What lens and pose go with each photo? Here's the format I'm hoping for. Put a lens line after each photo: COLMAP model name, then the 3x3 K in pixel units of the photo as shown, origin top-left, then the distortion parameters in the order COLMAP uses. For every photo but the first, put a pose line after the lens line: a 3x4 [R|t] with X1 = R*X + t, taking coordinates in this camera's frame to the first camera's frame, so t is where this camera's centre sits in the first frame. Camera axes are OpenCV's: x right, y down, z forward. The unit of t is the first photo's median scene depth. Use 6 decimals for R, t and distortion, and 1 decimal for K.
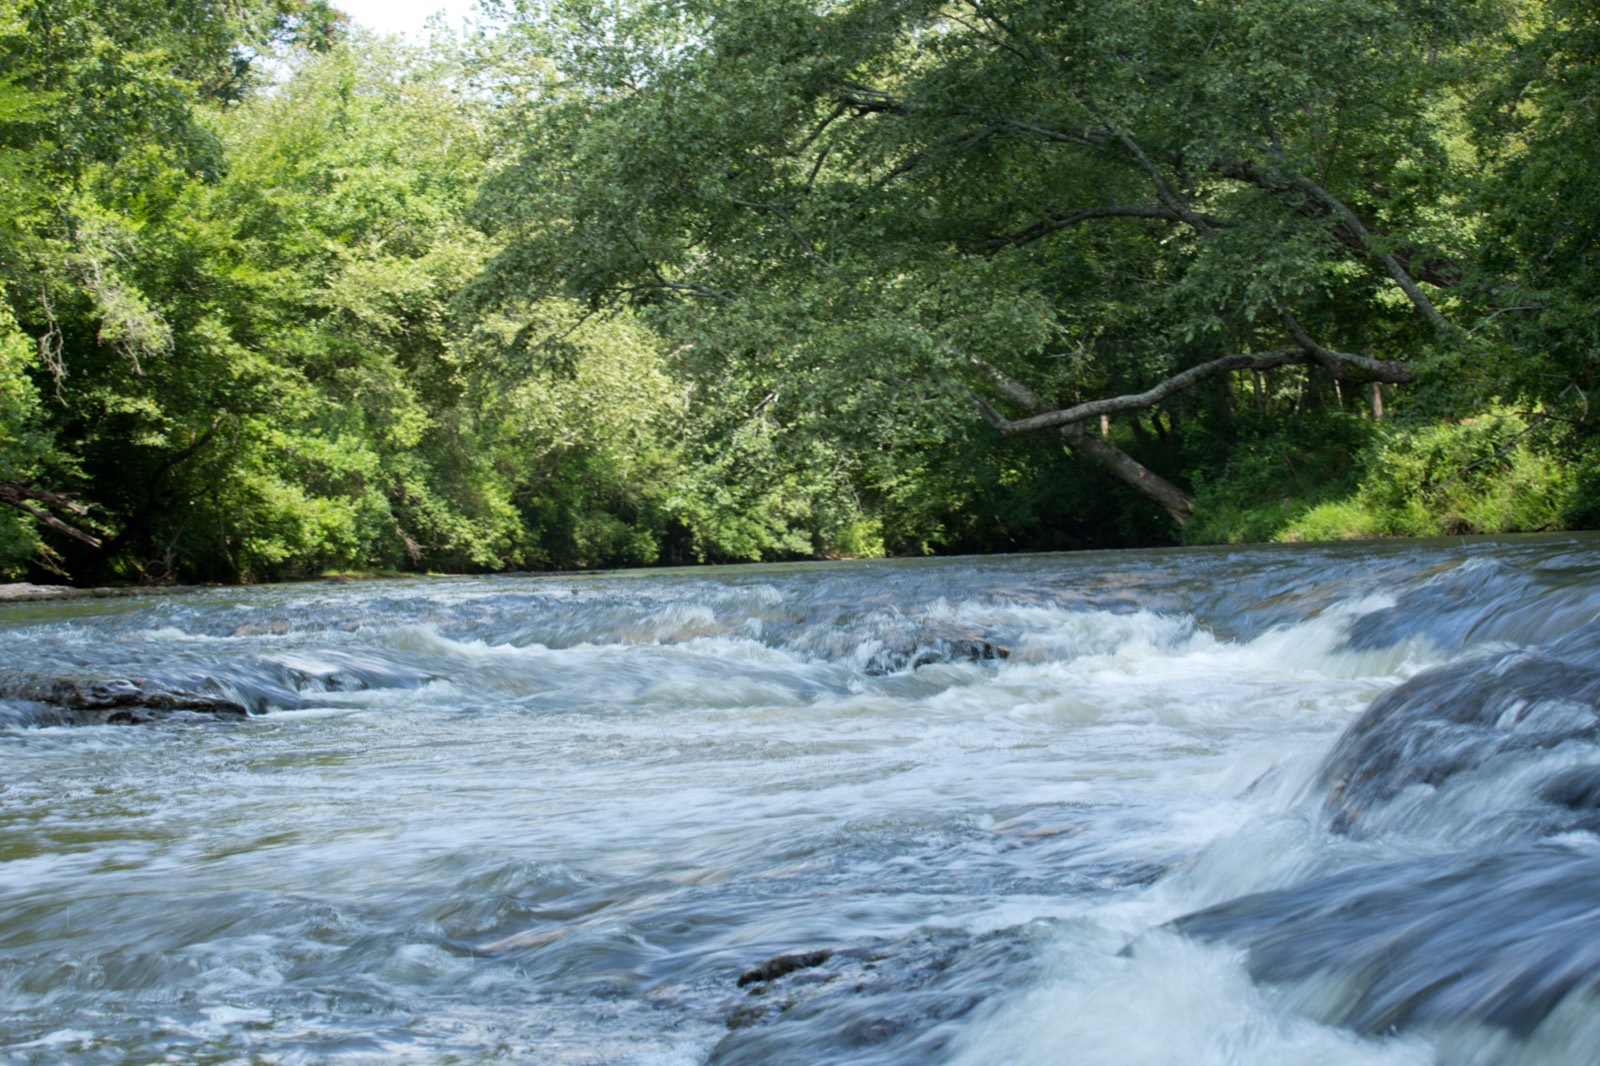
lens RADIAL K [[3242.0, 0, 798.6], [0, 3242.0, 534.8], [0, 0, 1]] dist [-0.221006, 0.000000]
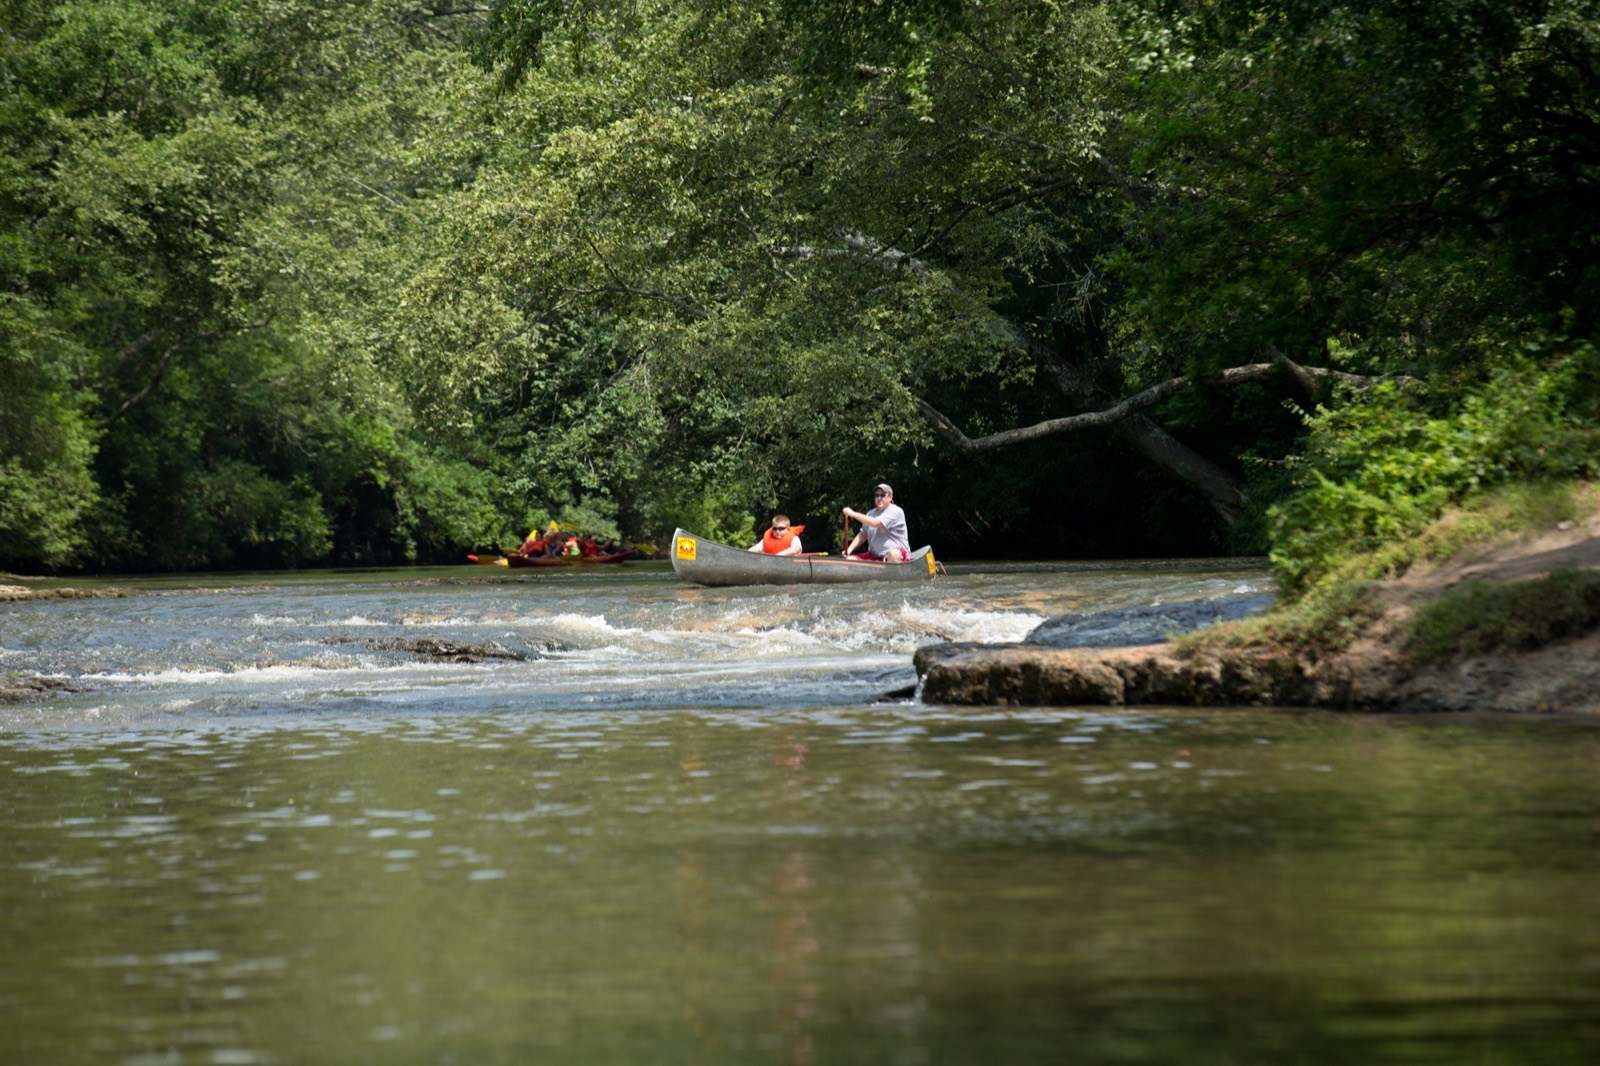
lens RADIAL K [[9234.1, 0, 791.2], [0, 9234.1, 600.4], [0, 0, 1]] dist [3.906491, 0.000000]
pose [[0.999110, 0.017072, 0.038583, -0.058619], [-0.017605, 0.999754, 0.013506, -0.013082], [-0.038343, -0.014173, 0.999164, -1.092044]]
